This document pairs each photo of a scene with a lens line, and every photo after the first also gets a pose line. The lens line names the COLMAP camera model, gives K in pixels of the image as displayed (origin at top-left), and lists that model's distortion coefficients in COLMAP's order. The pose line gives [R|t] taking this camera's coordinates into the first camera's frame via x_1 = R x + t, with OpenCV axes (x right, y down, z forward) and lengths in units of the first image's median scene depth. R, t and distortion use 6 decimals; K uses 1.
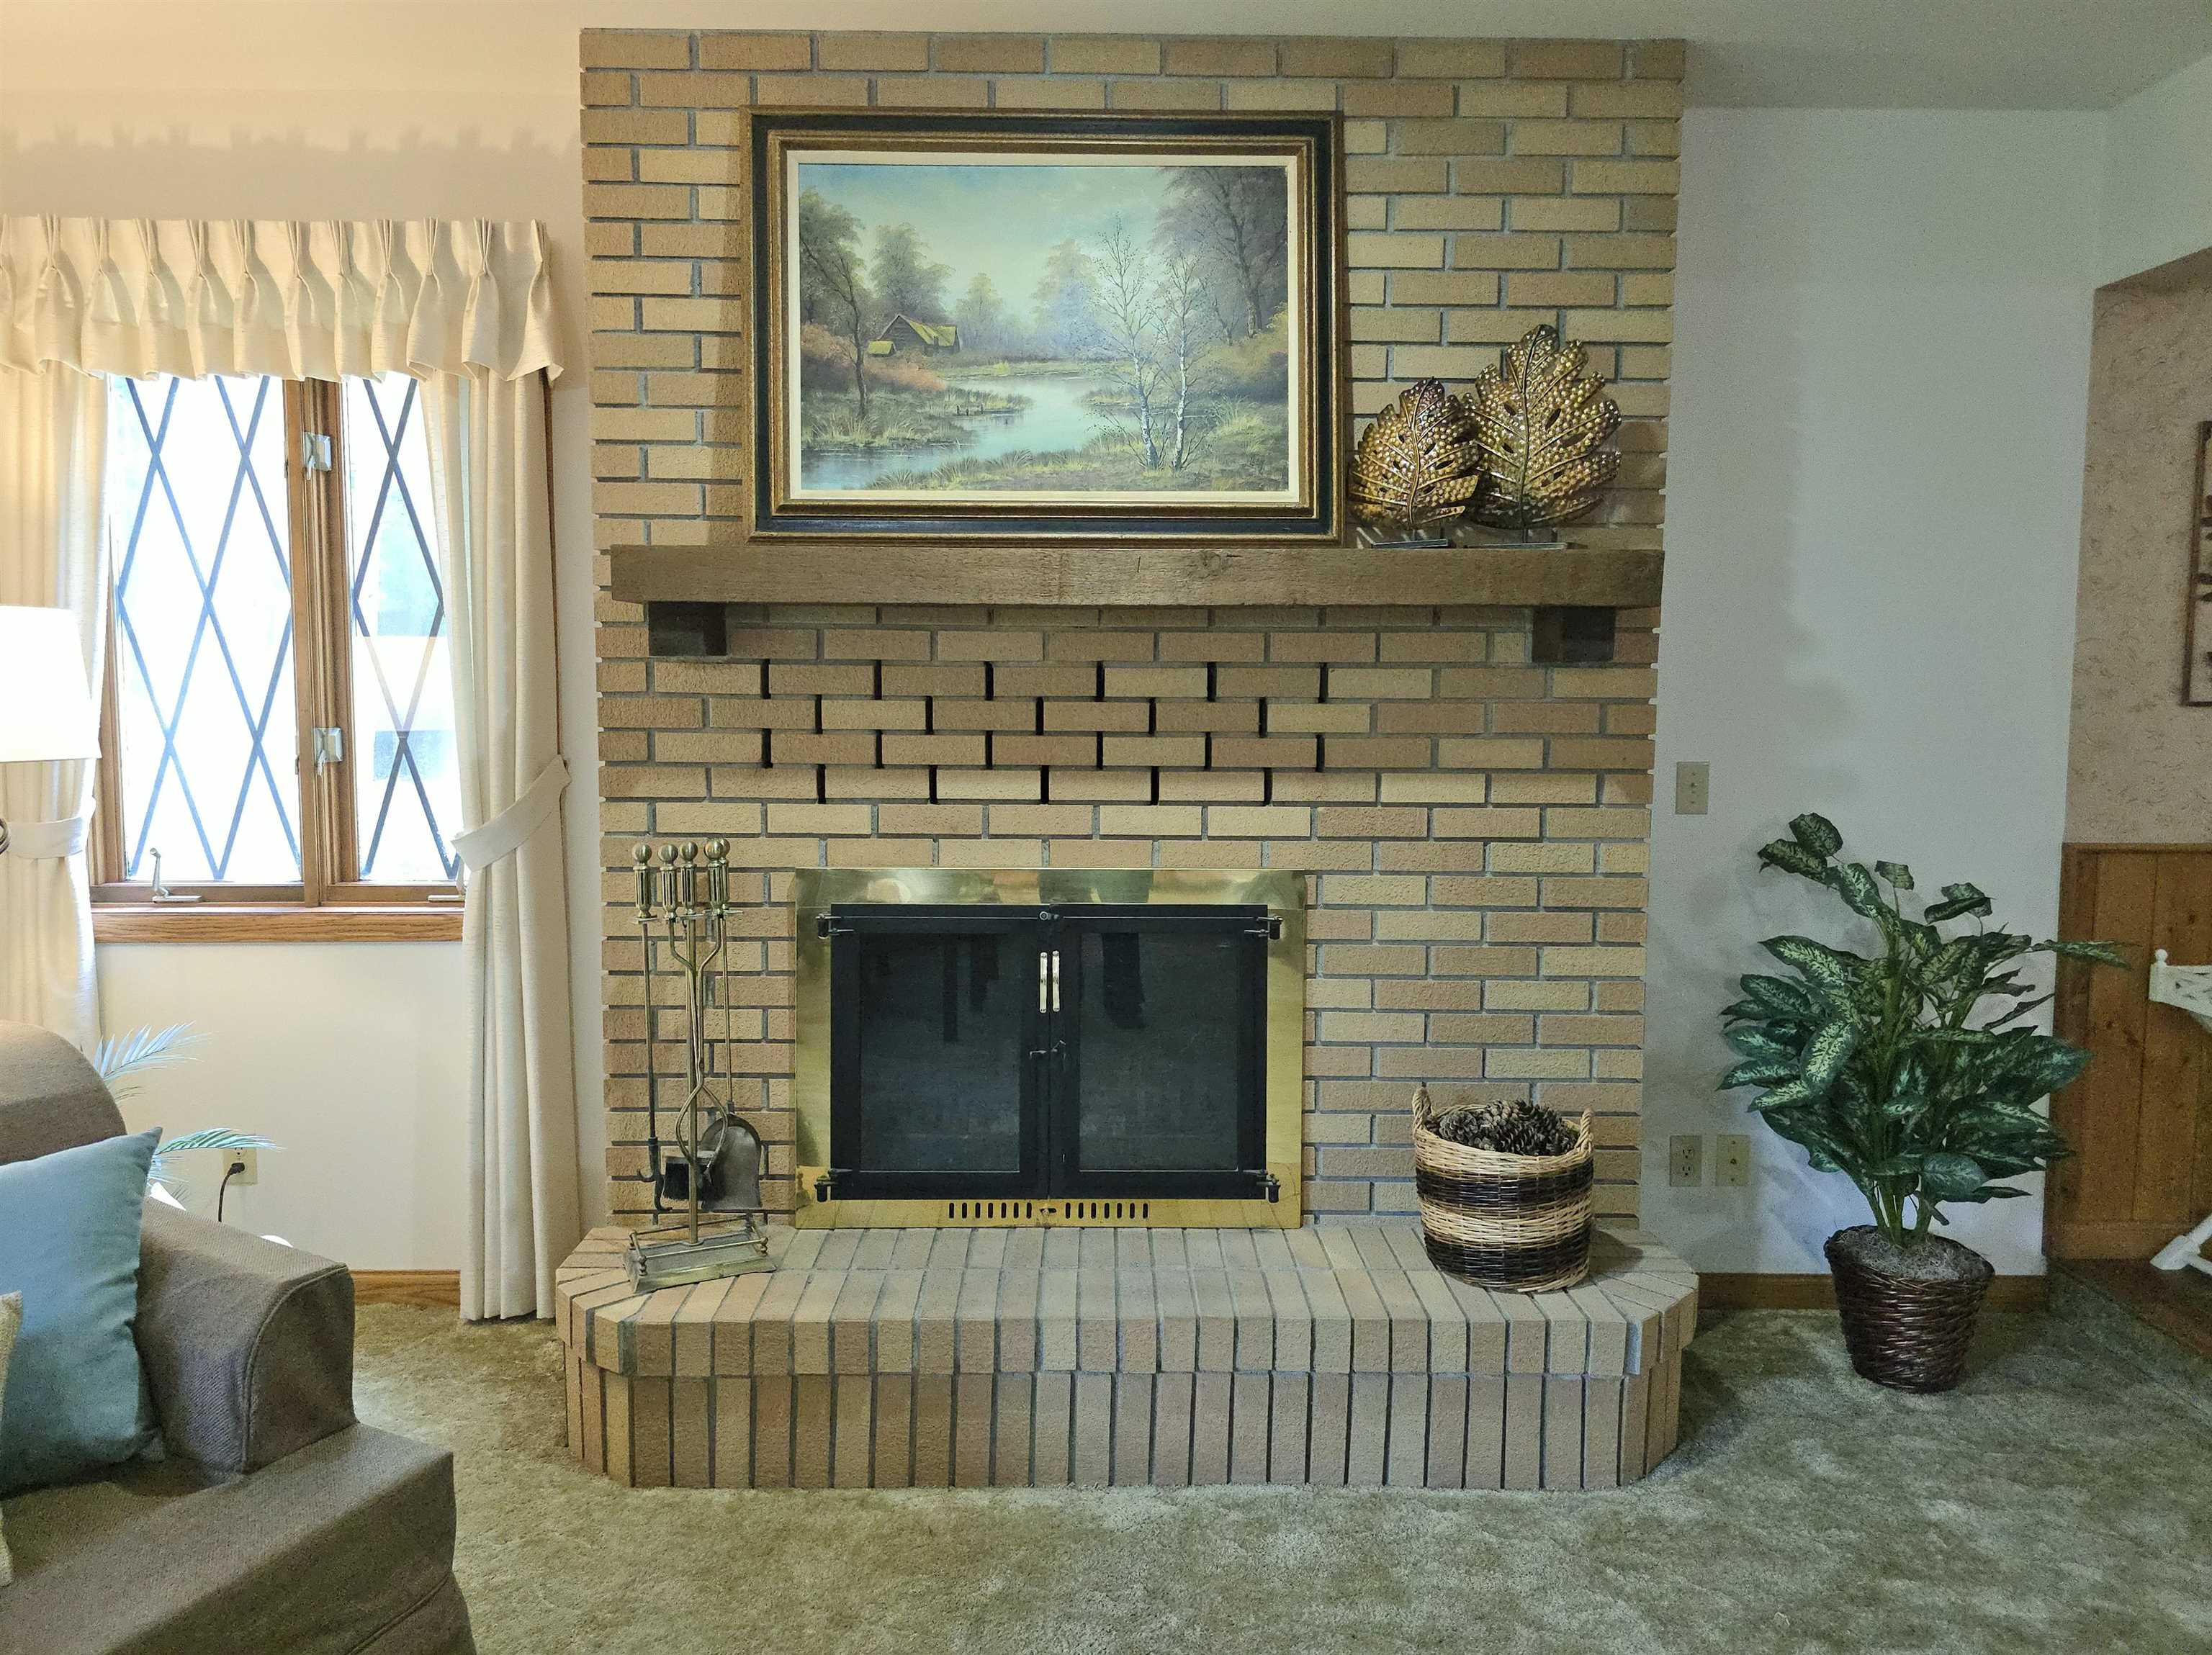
lens RADIAL K [[1510.4, 0, 1102.2], [0, 1510.4, 813.6], [0, 0, 1]] dist [0.104143, -0.125075]
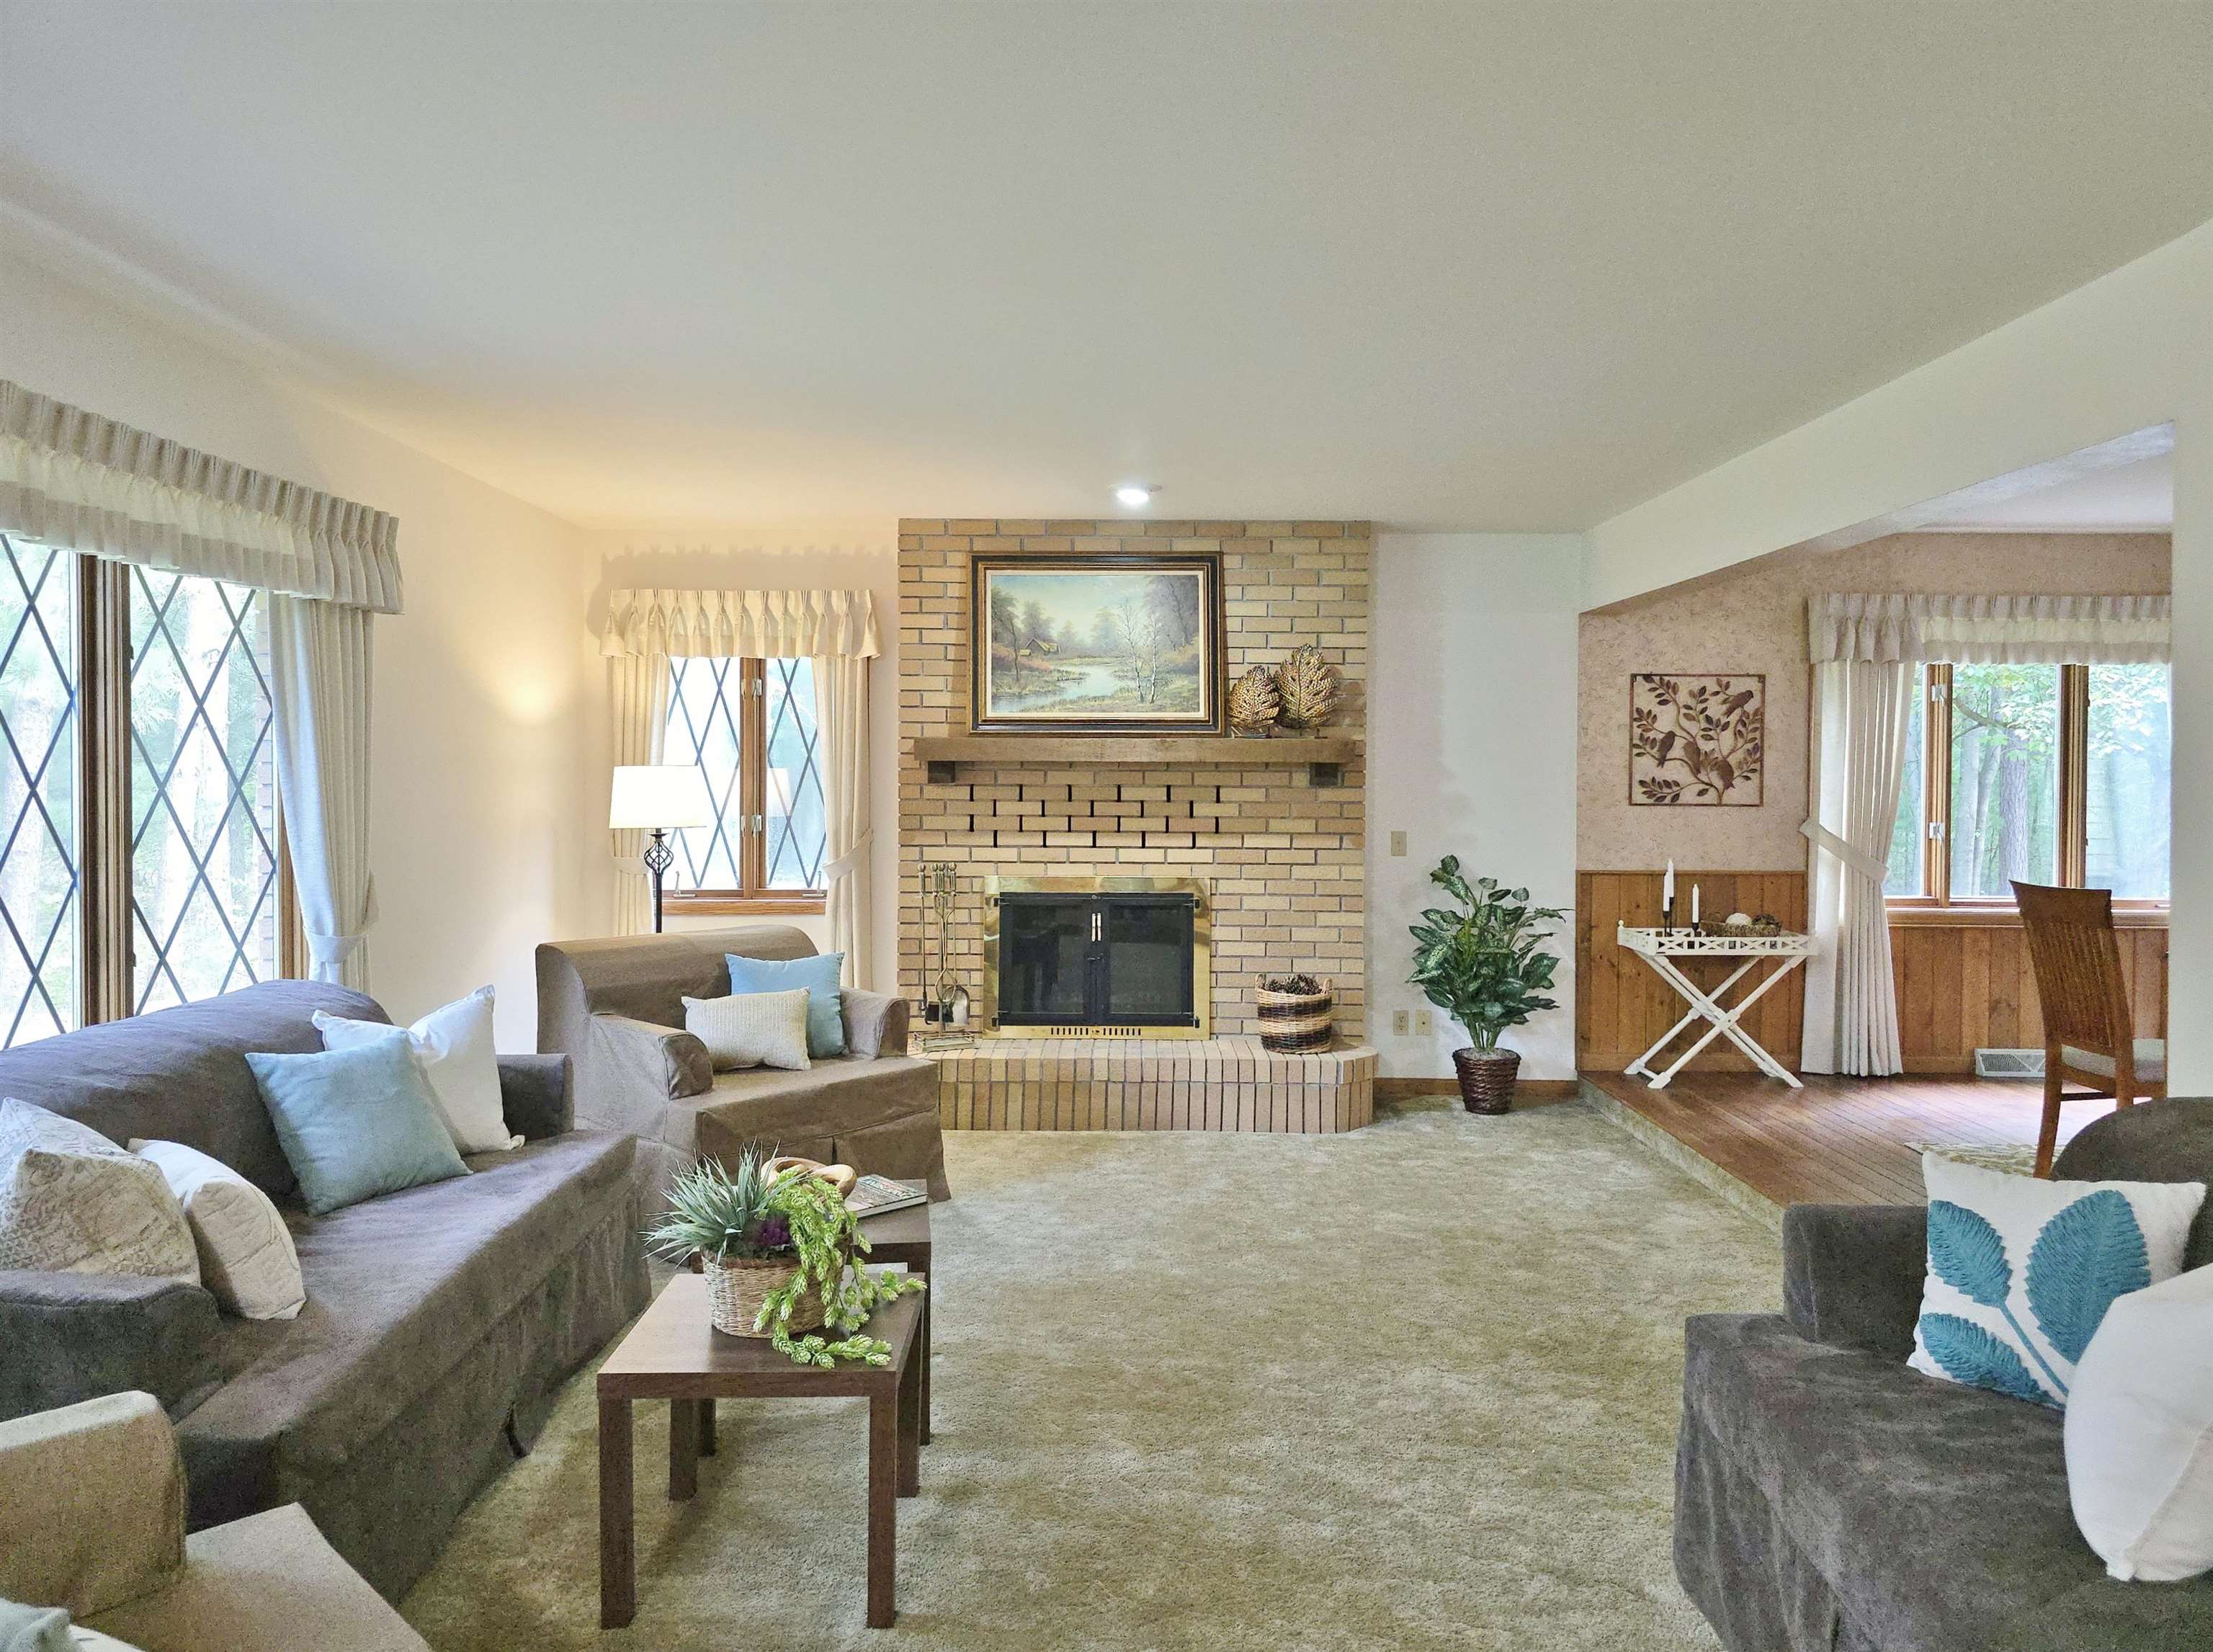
lens RADIAL K [[1511.3, 0, 1102.7], [0, 1511.3, 812.1], [0, 0, 1]] dist [0.104143, -0.125075]
pose [[0.999655, 0.000205, -0.026283, 0.034043], [-0.001874, 0.997981, -0.063483, 0.084677], [0.026216, 0.063510, 0.997637, -1.266047]]
